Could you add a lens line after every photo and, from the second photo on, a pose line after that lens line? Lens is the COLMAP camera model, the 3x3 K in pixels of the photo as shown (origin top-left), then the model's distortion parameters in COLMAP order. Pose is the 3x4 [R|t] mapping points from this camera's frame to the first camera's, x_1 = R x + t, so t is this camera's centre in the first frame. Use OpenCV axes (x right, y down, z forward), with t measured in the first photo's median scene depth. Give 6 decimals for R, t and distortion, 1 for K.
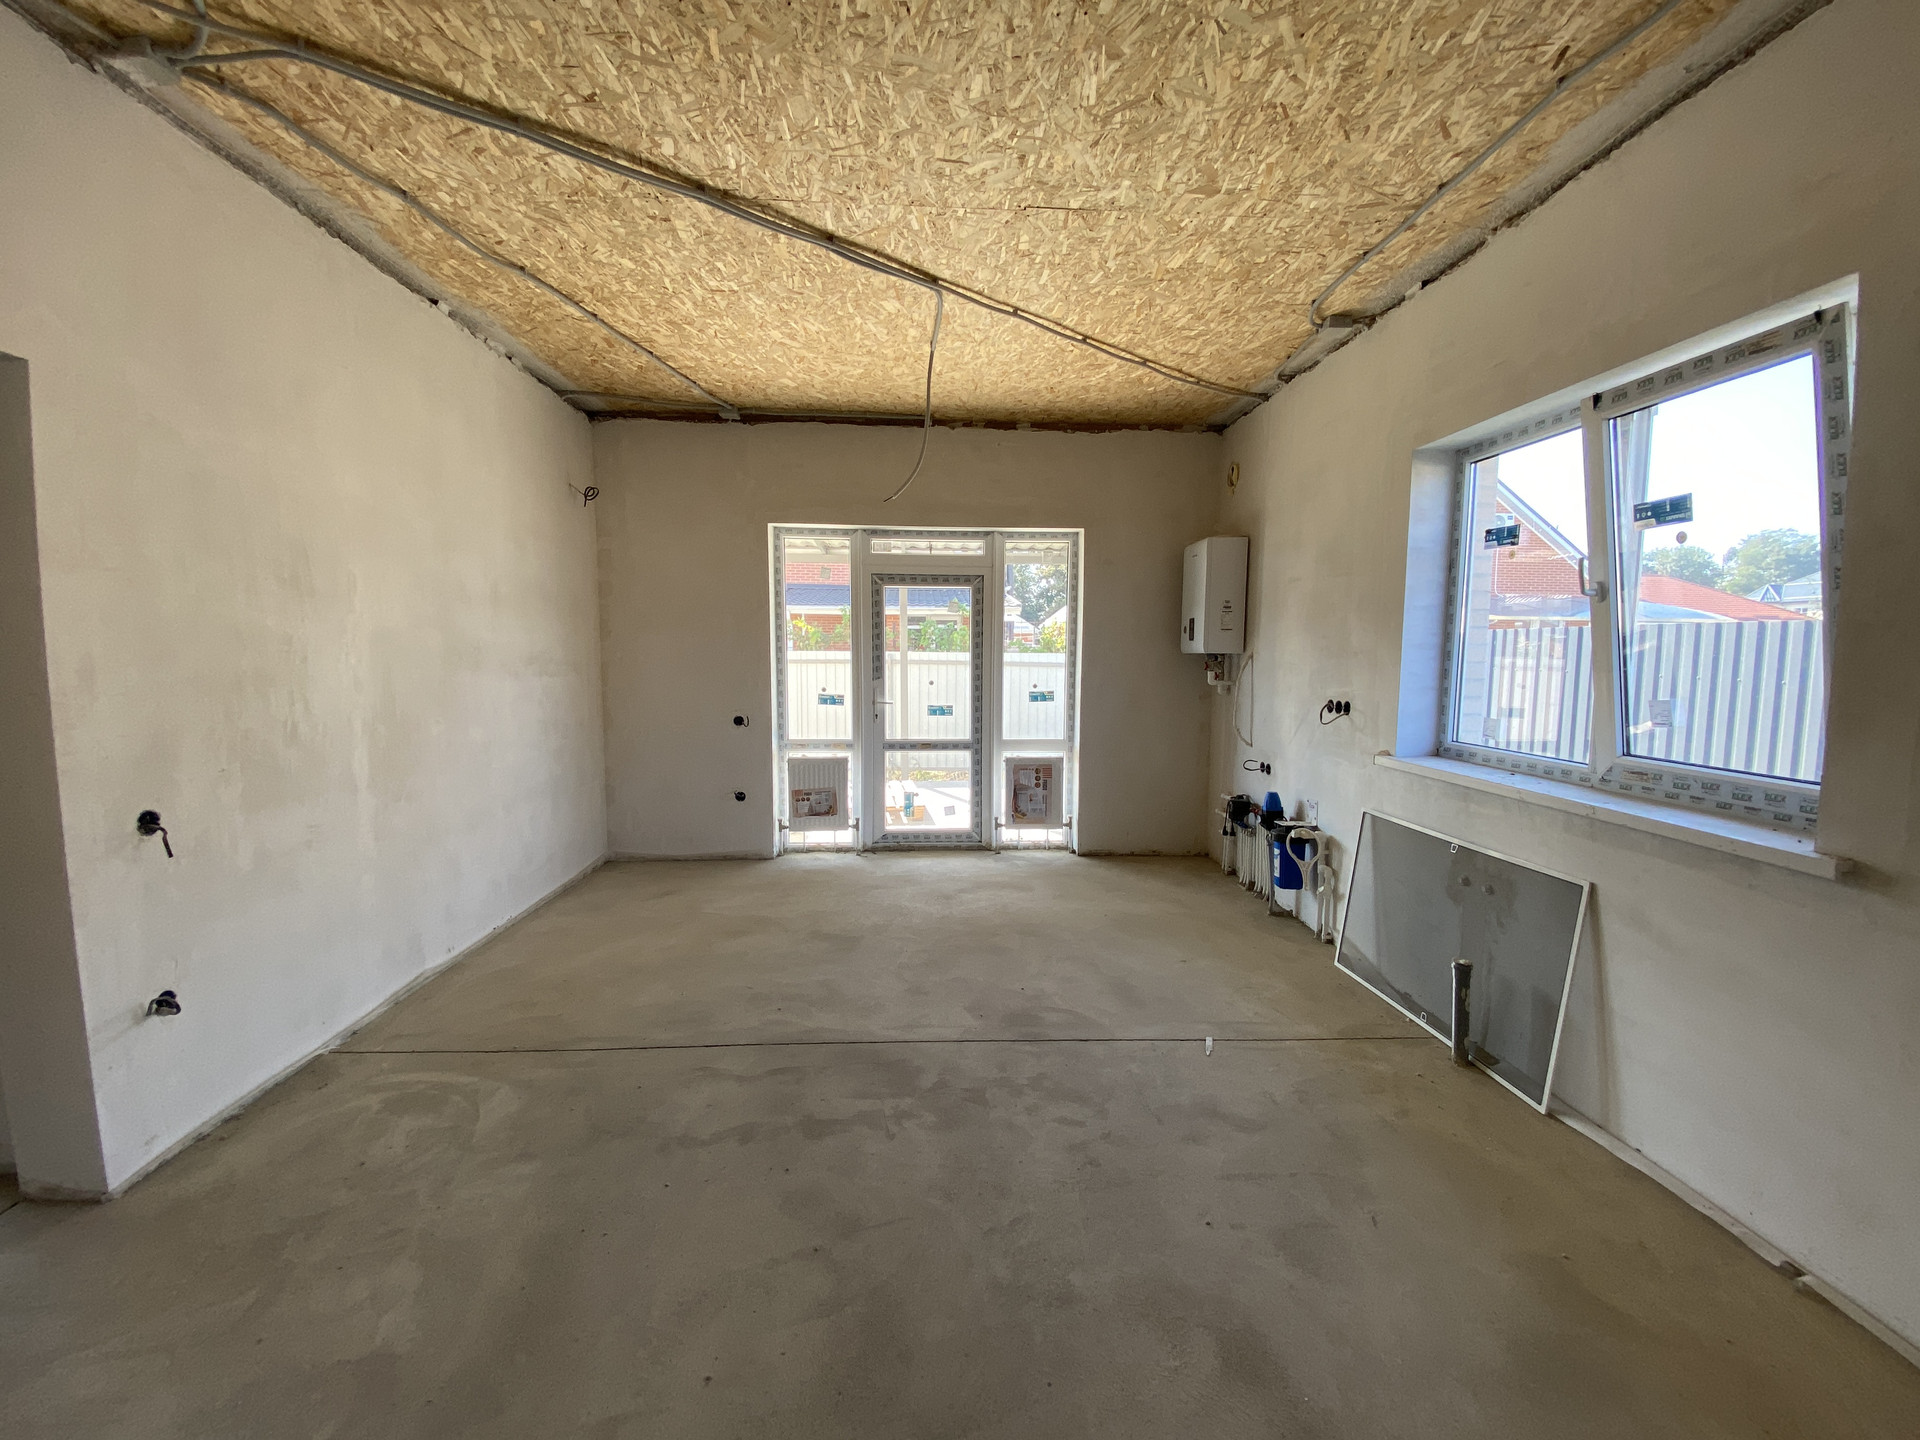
lens RADIAL K [[776.0, 0, 966.0], [0, 776.0, 719.4], [0, 0, 1]] dist [0.030837, -0.025687]
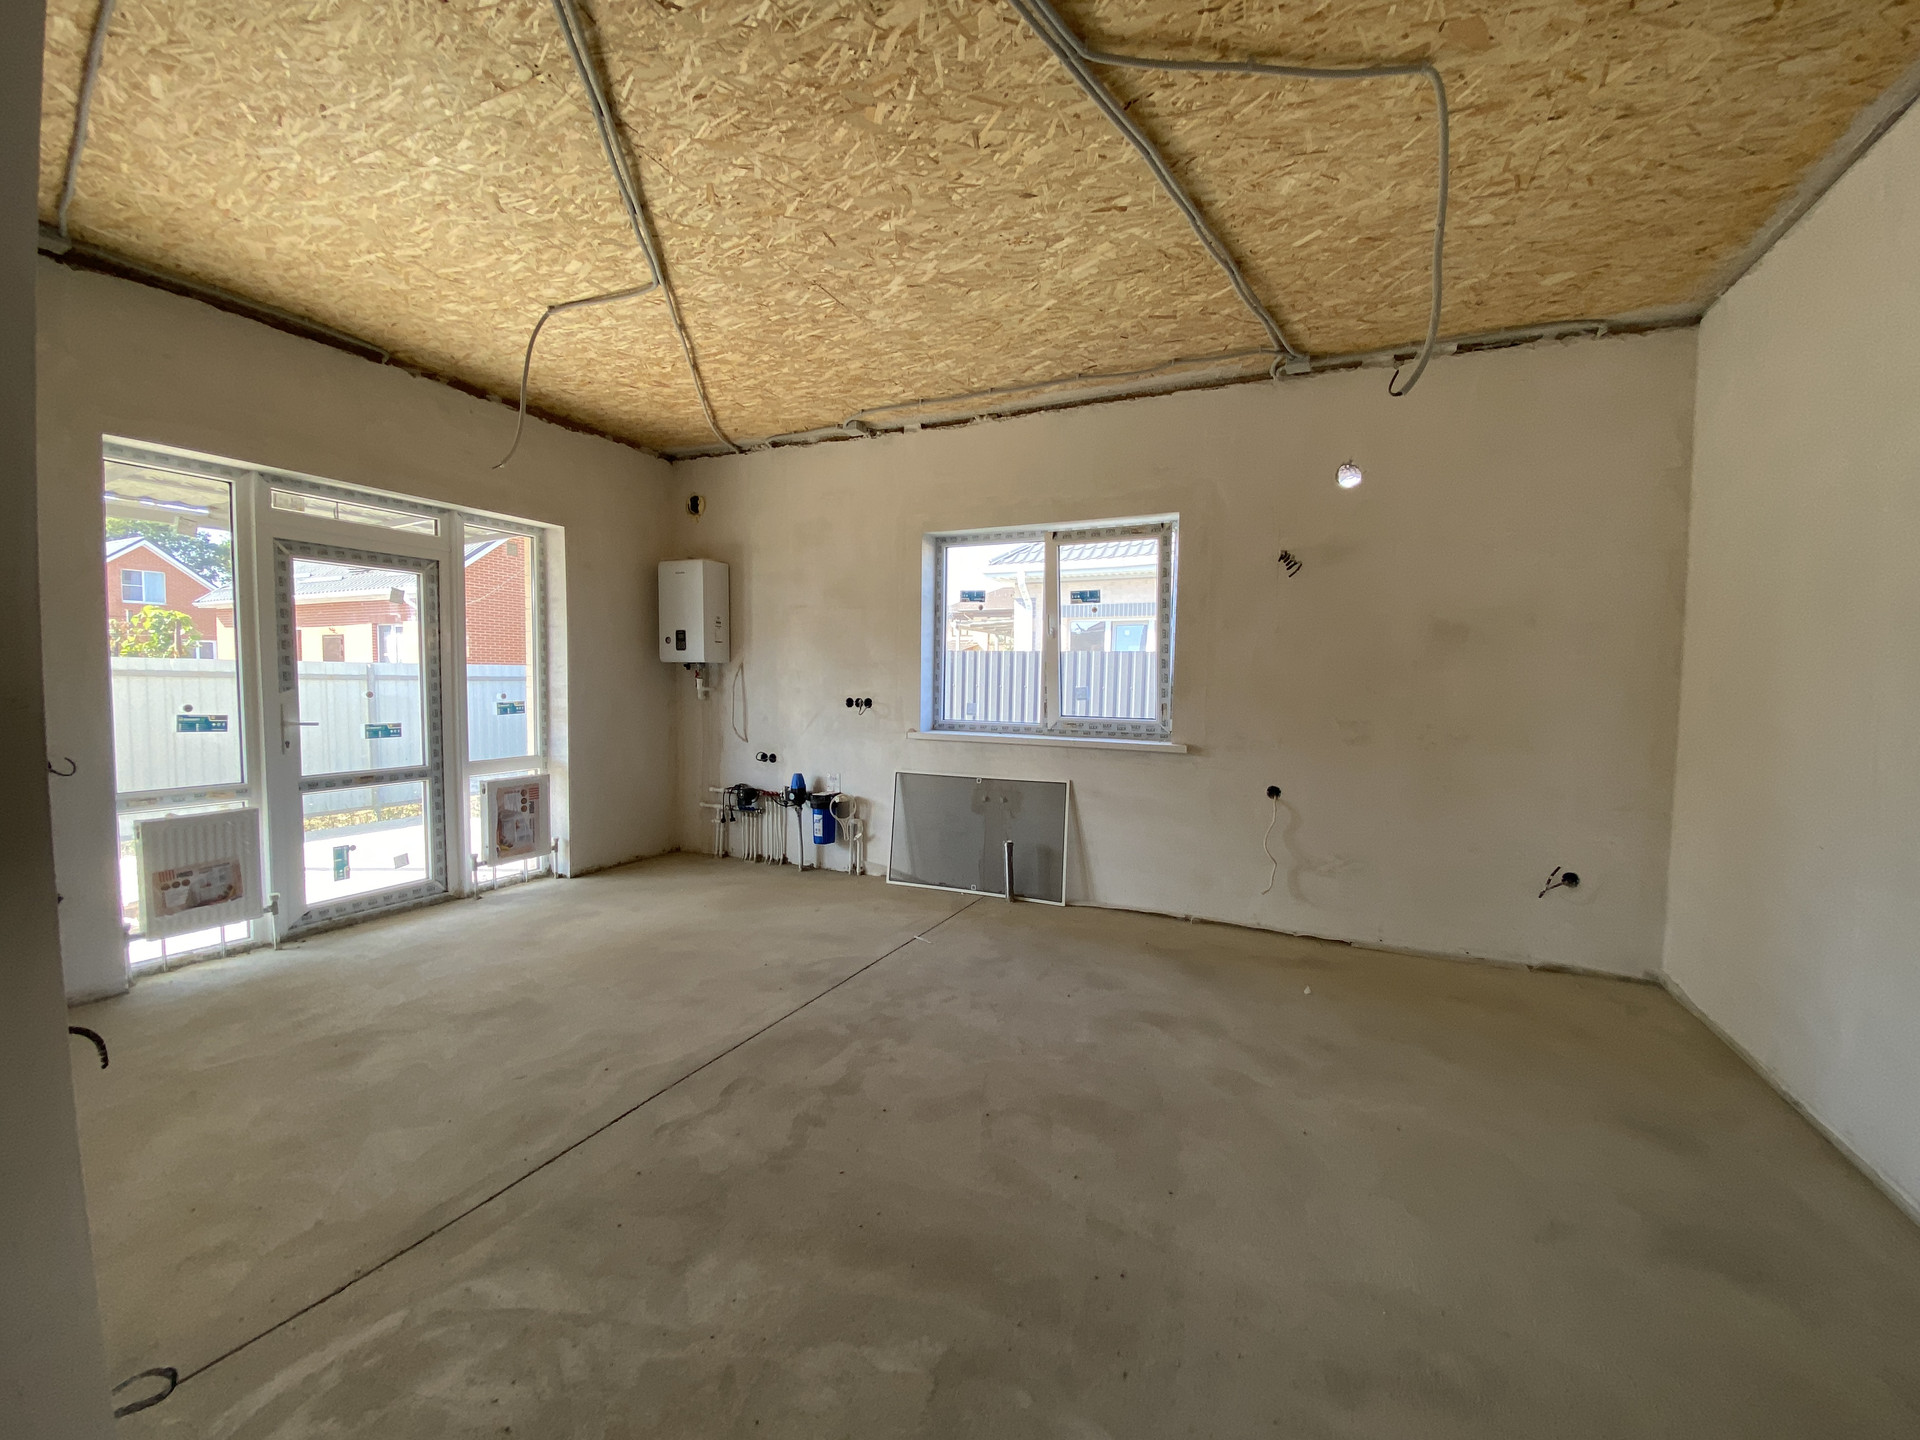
lens RADIAL K [[776.0, 0, 966.0], [0, 776.0, 719.4], [0, 0, 1]] dist [0.030837, -0.025687]
pose [[0.459518, -0.043931, 0.887081, -0.571240], [0.068004, 0.997584, 0.014176, 0.006555], [-0.885561, 0.053811, 0.461395, 0.177501]]
